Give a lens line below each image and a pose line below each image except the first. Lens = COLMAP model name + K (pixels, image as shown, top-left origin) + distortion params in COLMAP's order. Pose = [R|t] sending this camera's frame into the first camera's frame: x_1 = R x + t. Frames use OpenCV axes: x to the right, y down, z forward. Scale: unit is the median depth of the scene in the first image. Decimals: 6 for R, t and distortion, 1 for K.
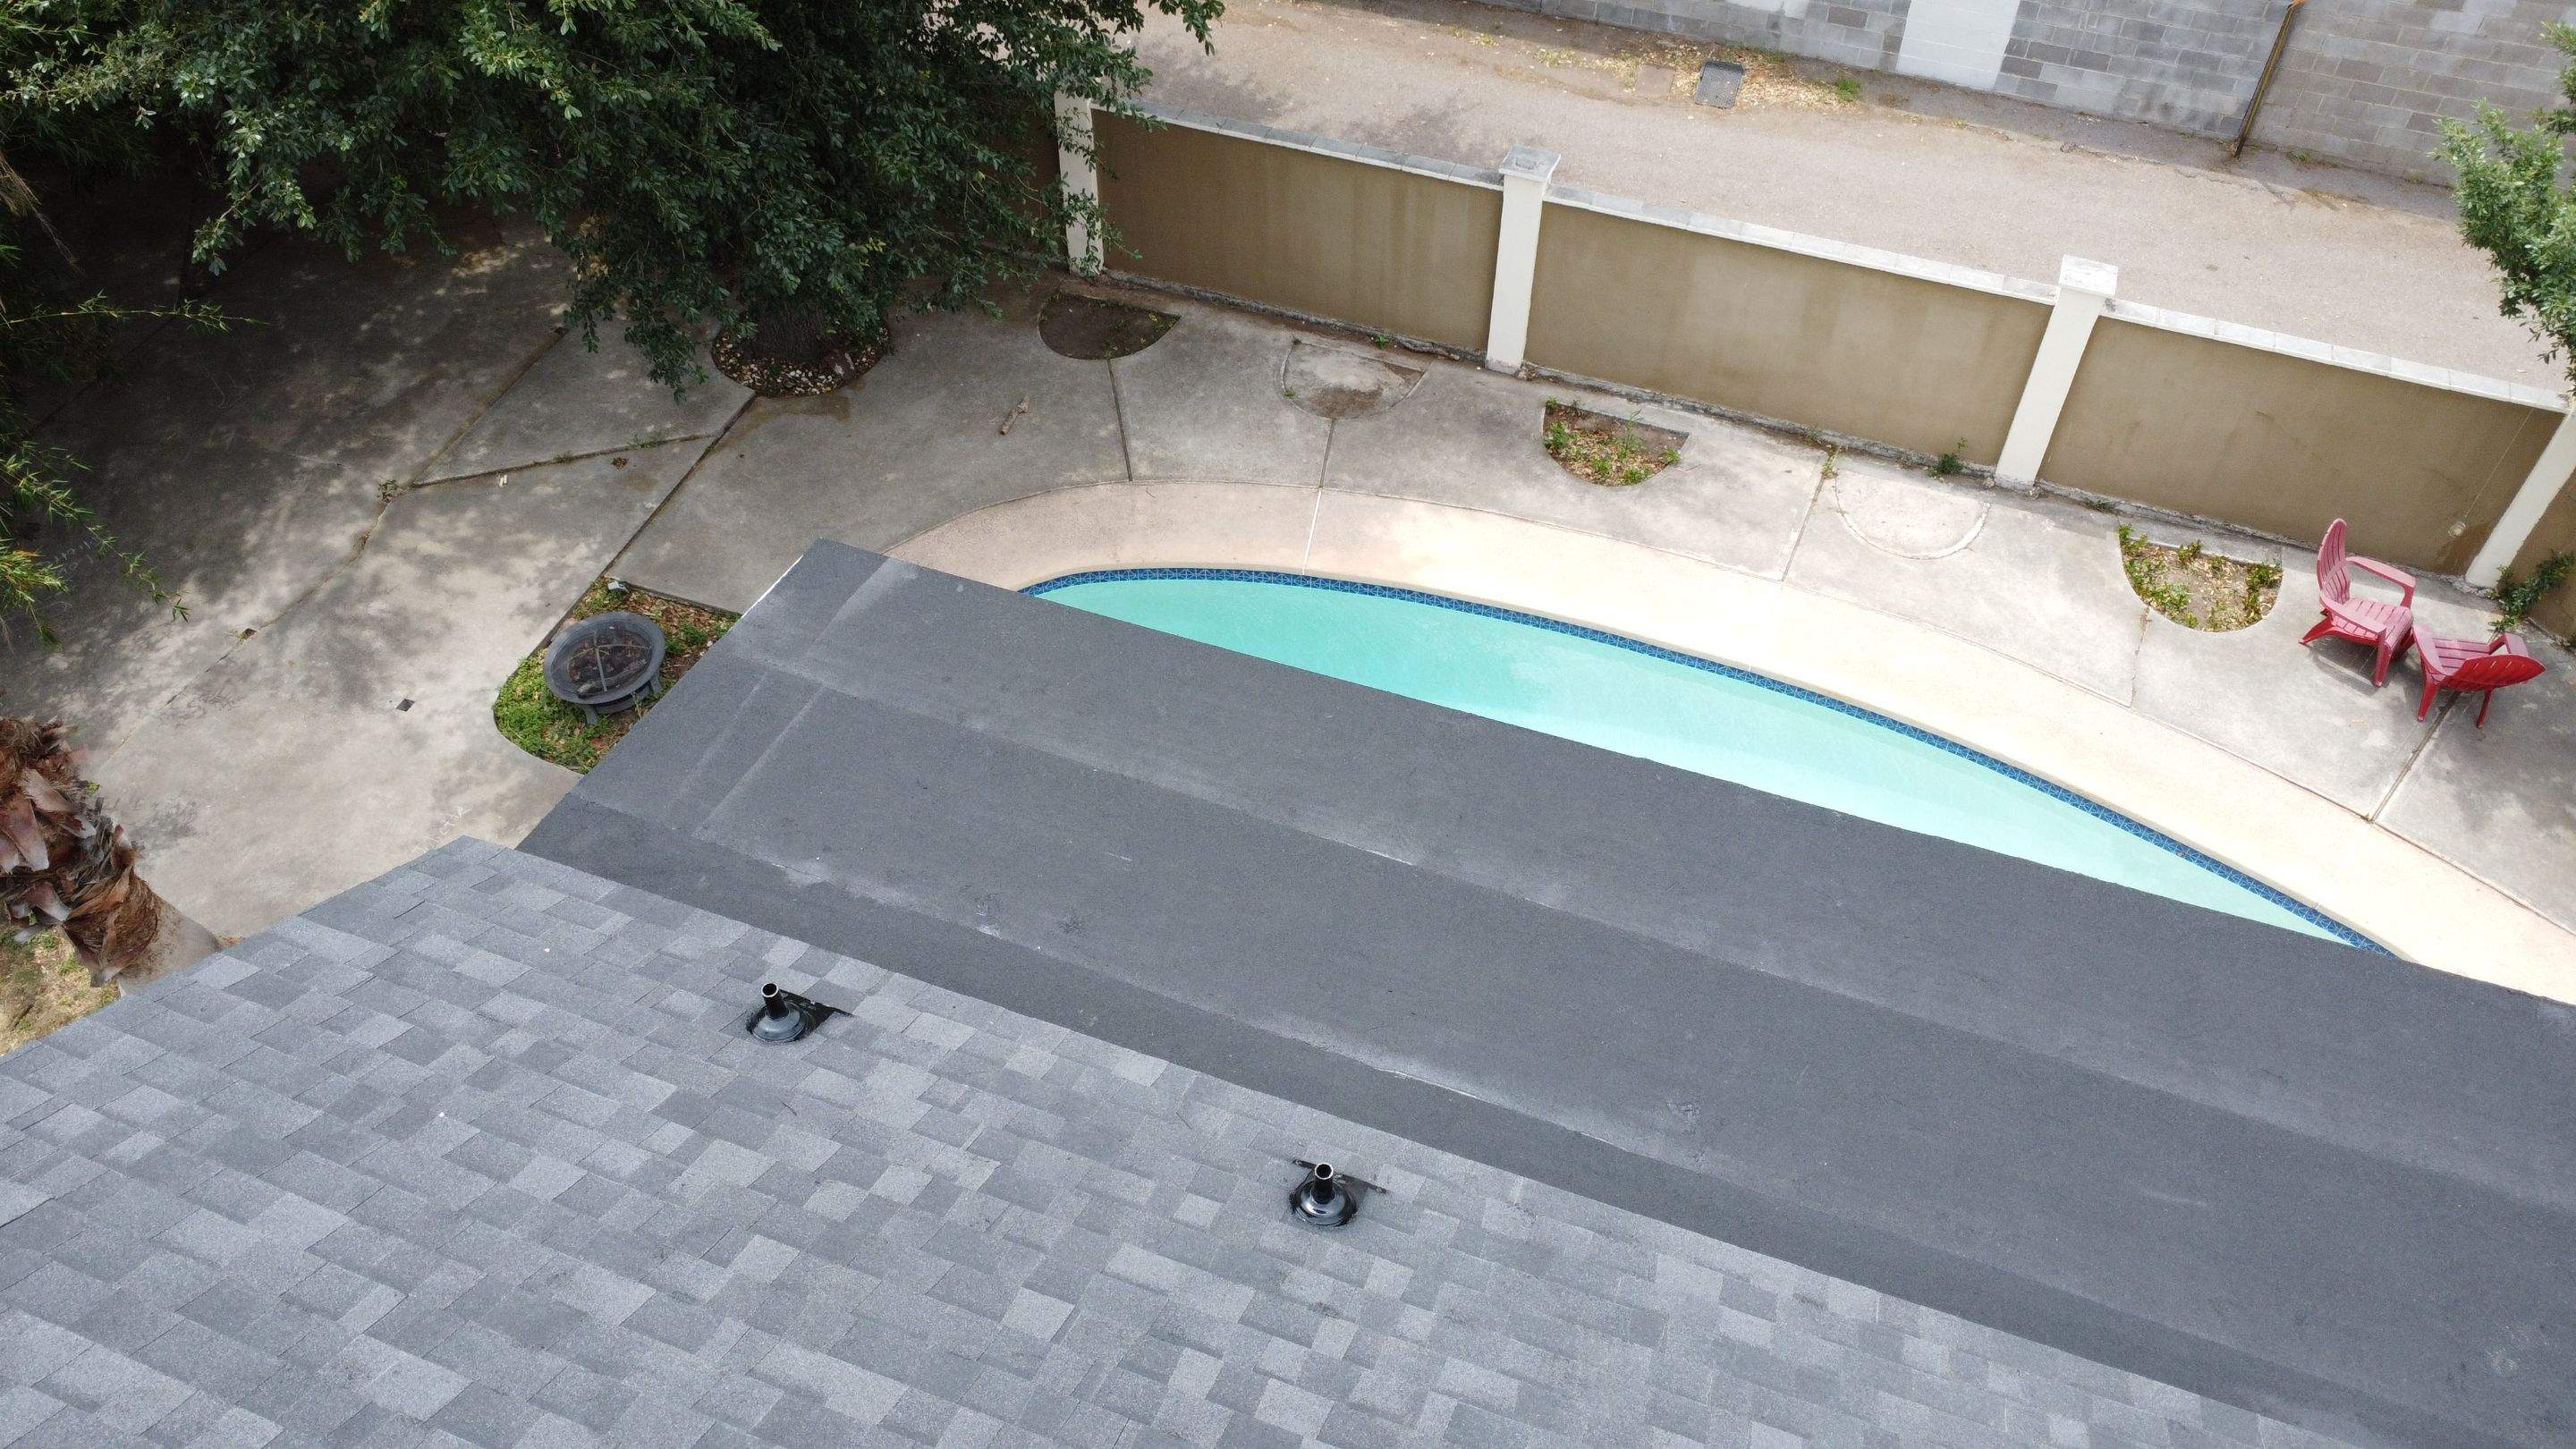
lens RADIAL K [[1875.7, 0, 1279.8], [0, 1875.7, 702.1], [0, 0, 1]] dist [-0.017219, -0.028580]
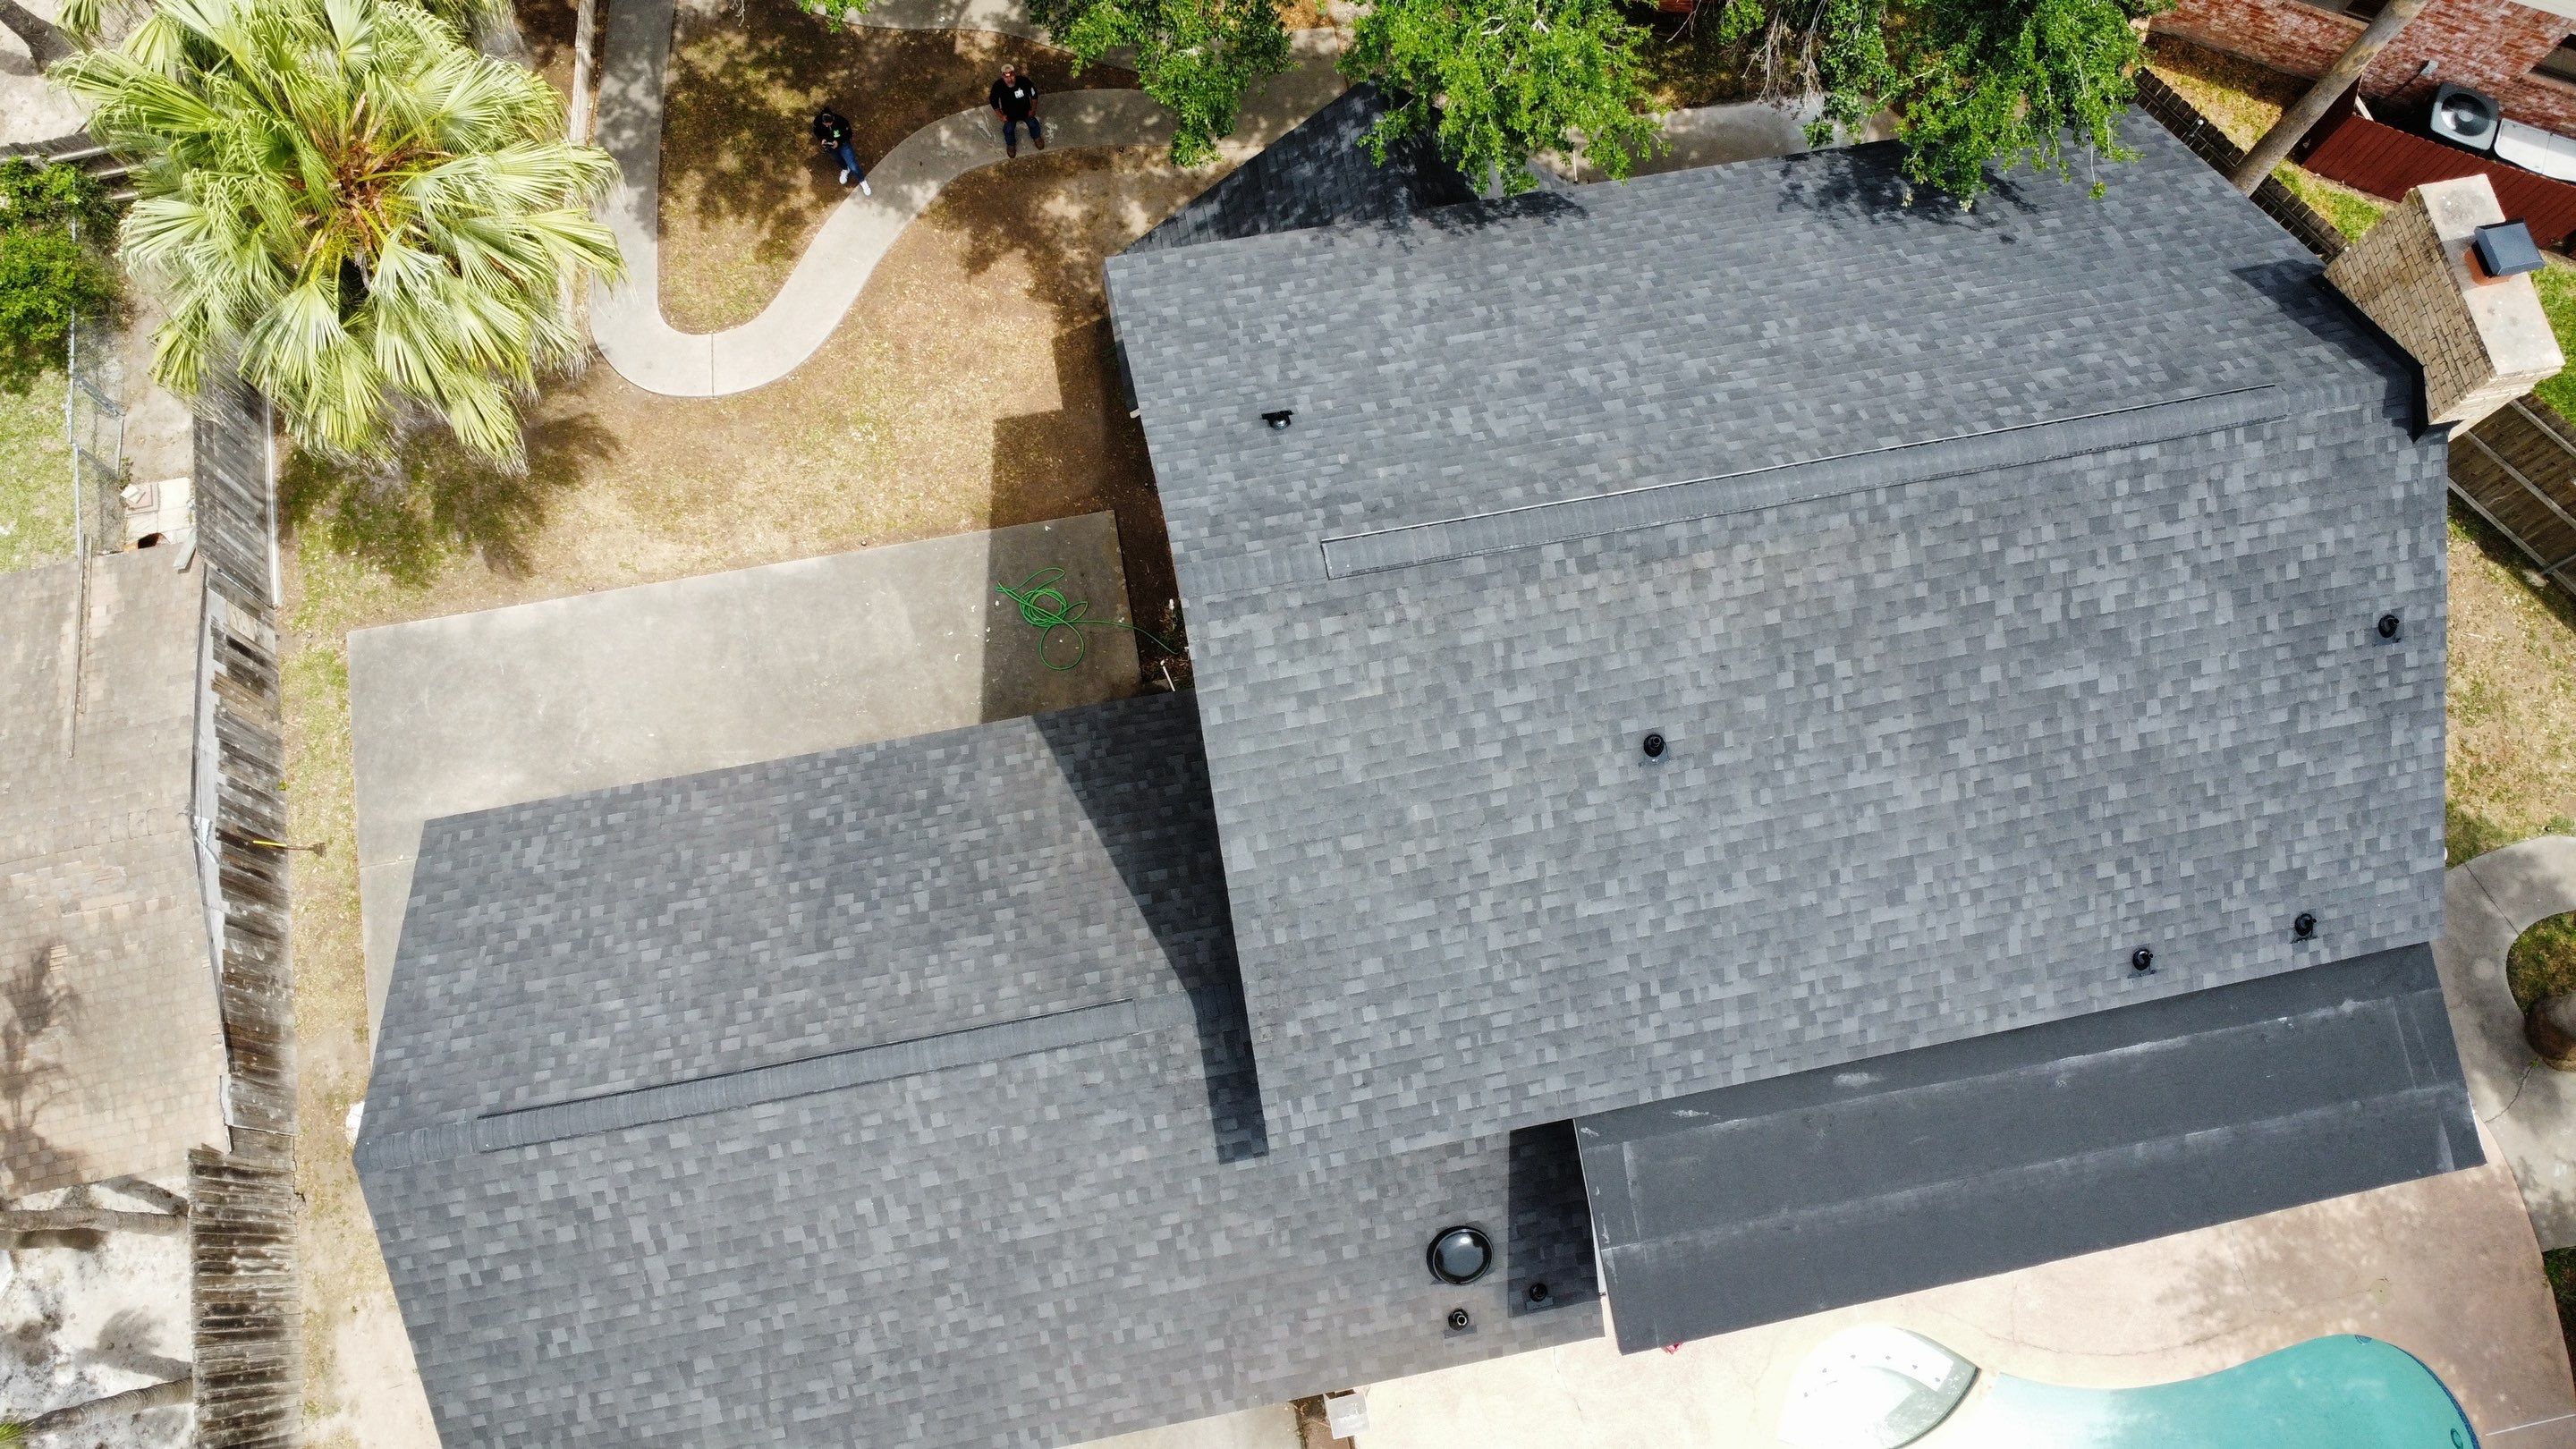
lens RADIAL K [[1875.7, 0, 1279.8], [0, 1875.7, 702.1], [0, 0, 1]] dist [-0.017219, -0.028580]
pose [[-0.853413, 0.489550, -0.178960, 0.601406], [-0.410212, -0.418986, 0.810048, -0.568987], [0.321577, 0.764717, 0.558387, -0.612372]]
